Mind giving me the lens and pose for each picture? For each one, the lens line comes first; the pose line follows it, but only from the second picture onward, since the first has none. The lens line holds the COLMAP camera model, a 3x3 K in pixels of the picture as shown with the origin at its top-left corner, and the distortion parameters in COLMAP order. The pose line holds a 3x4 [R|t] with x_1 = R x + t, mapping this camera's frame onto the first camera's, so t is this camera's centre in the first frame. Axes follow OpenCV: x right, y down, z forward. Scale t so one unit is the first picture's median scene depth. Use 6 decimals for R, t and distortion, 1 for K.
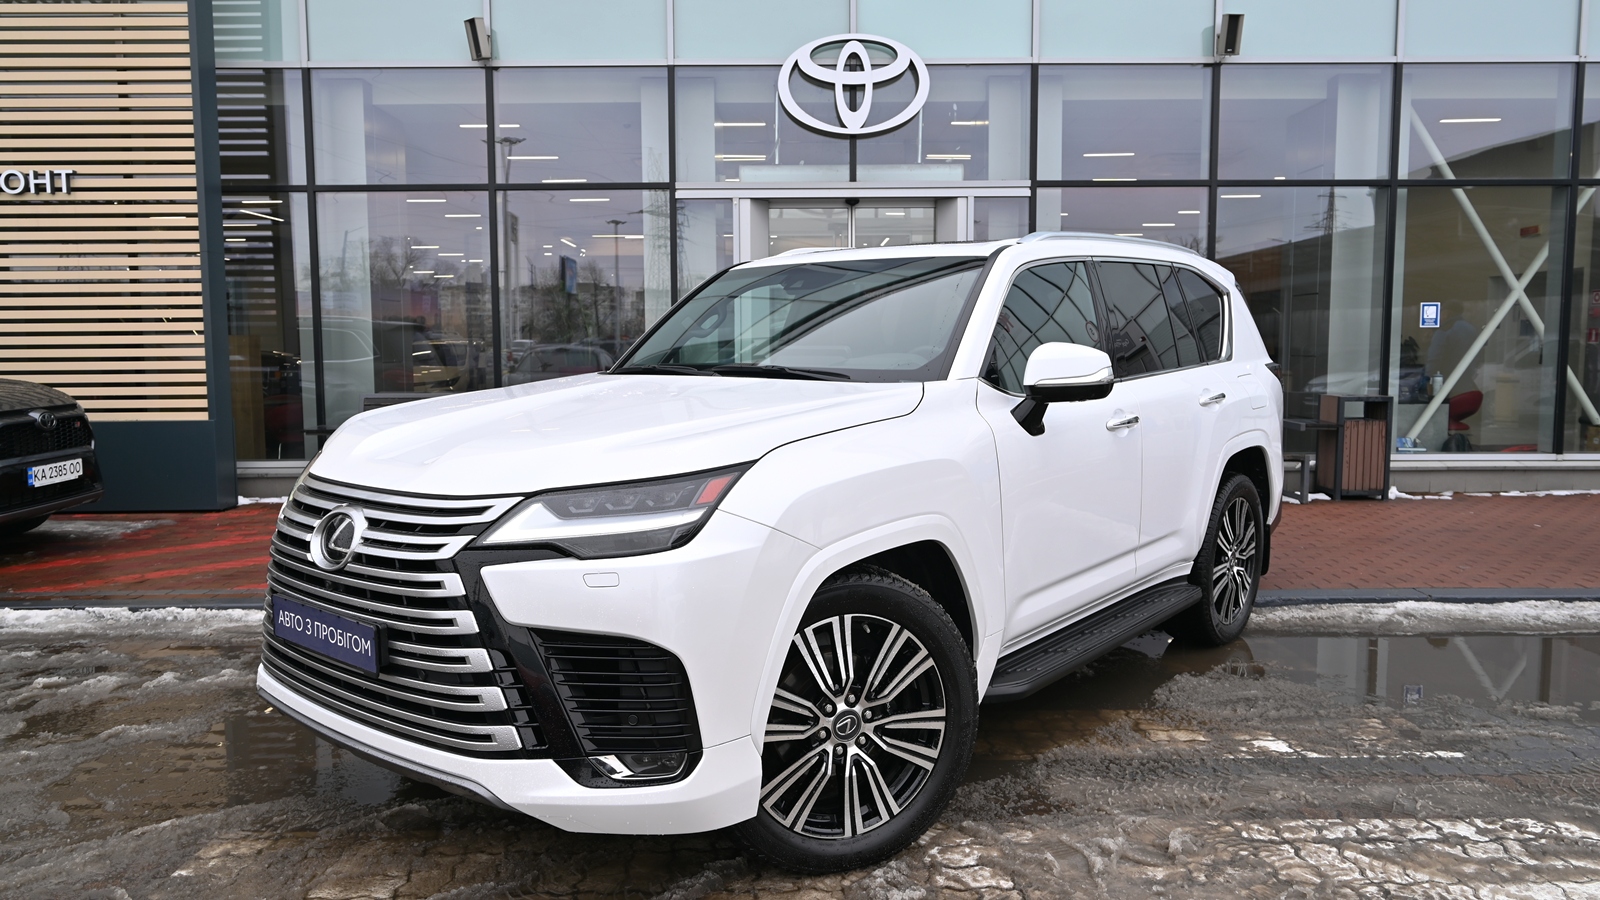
lens RADIAL K [[1079.8, 0, 799.1], [0, 1079.8, 442.4], [0, 0, 1]] dist [0.010989, 0.000247]
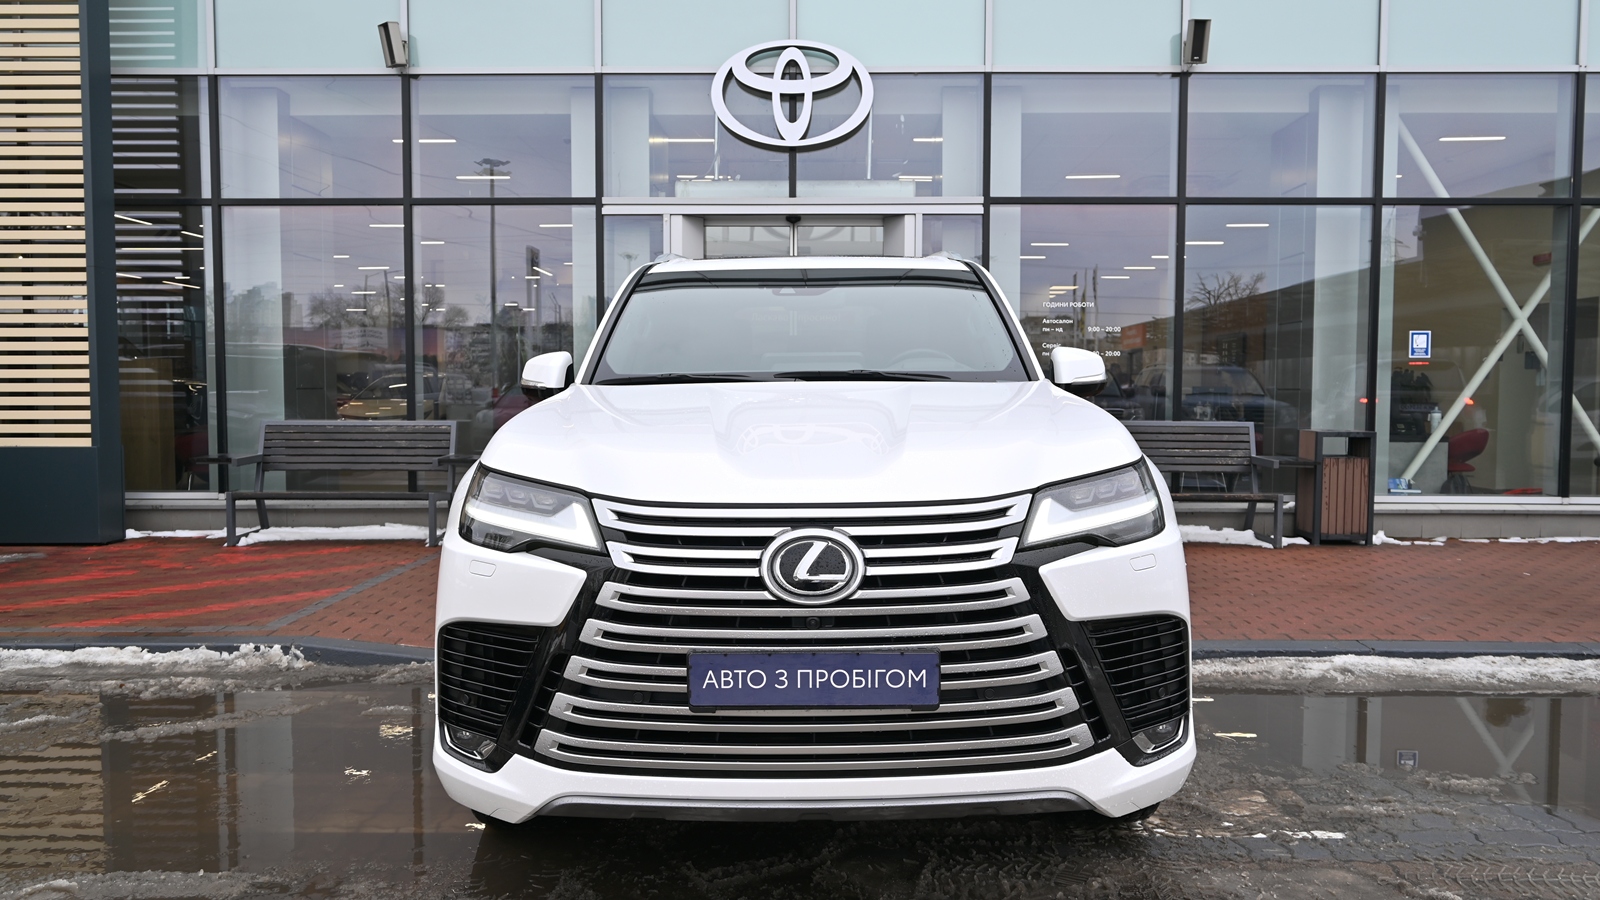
lens RADIAL K [[1114.3, 0, 811.8], [0, 1114.3, 449.5], [0, 0, 1]] dist [0.015376, -0.005771]
pose [[0.999771, 0.008373, -0.019696, 0.088445], [-0.009047, 0.999368, -0.034387, 0.009076], [0.019396, 0.034557, 0.999215, 0.047102]]
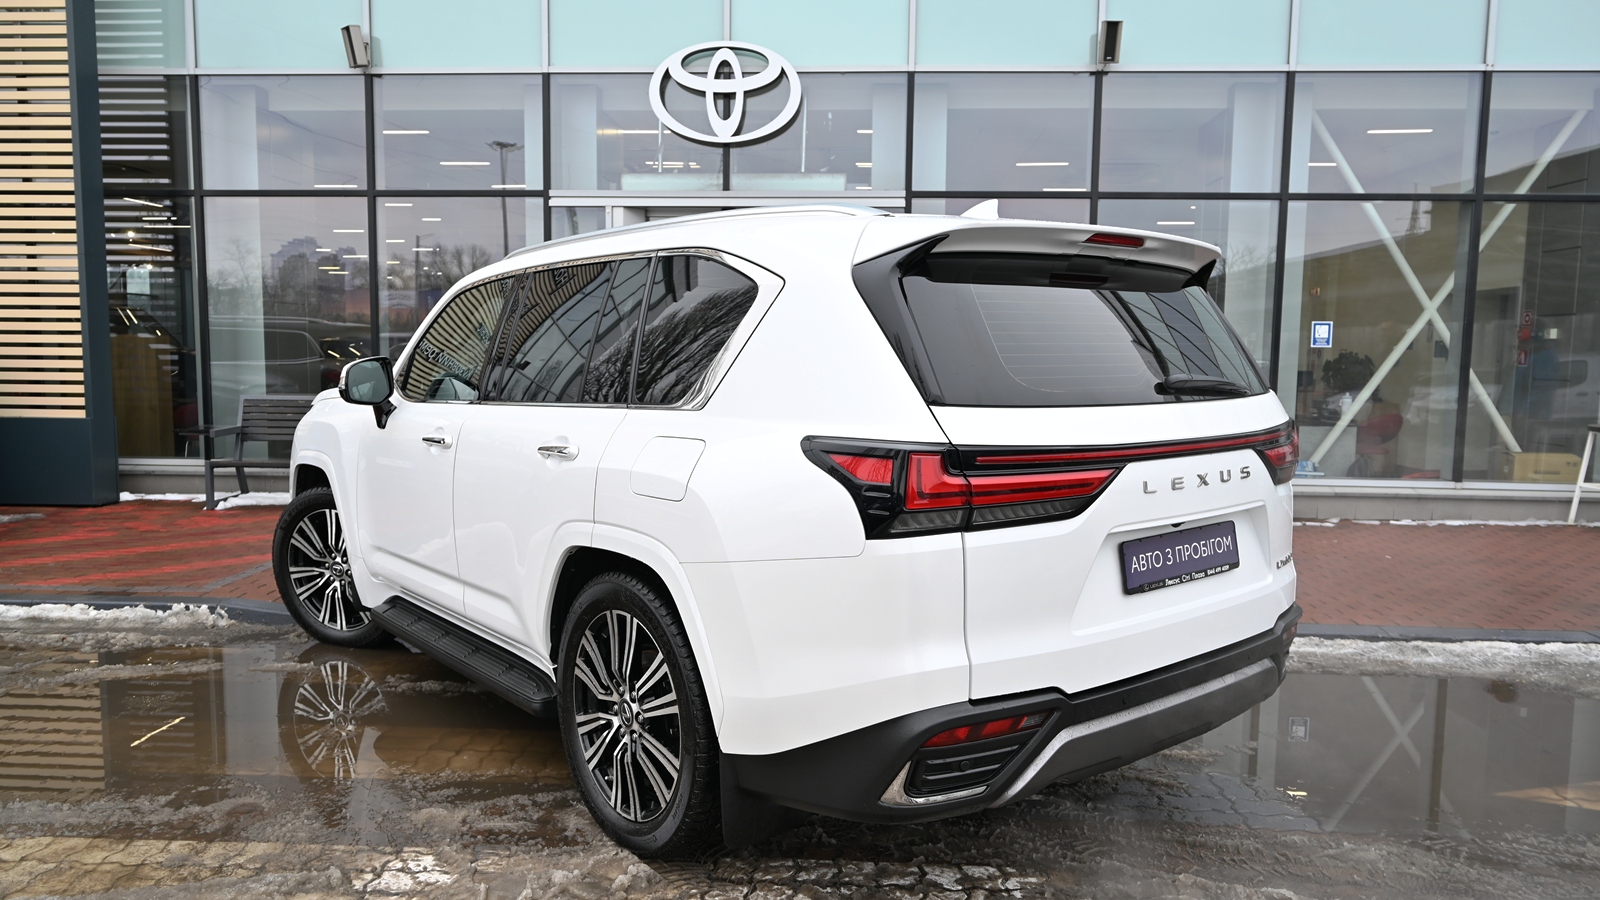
lens RADIAL K [[1079.8, 0, 797.9], [0, 1079.8, 455.6], [0, 0, 1]] dist [0.010989, 0.000247]
pose [[0.997814, 0.022769, -0.062033, 0.185262], [-0.022317, 0.999719, 0.007976, -0.007630], [0.062197, -0.006574, 0.998042, 0.012505]]
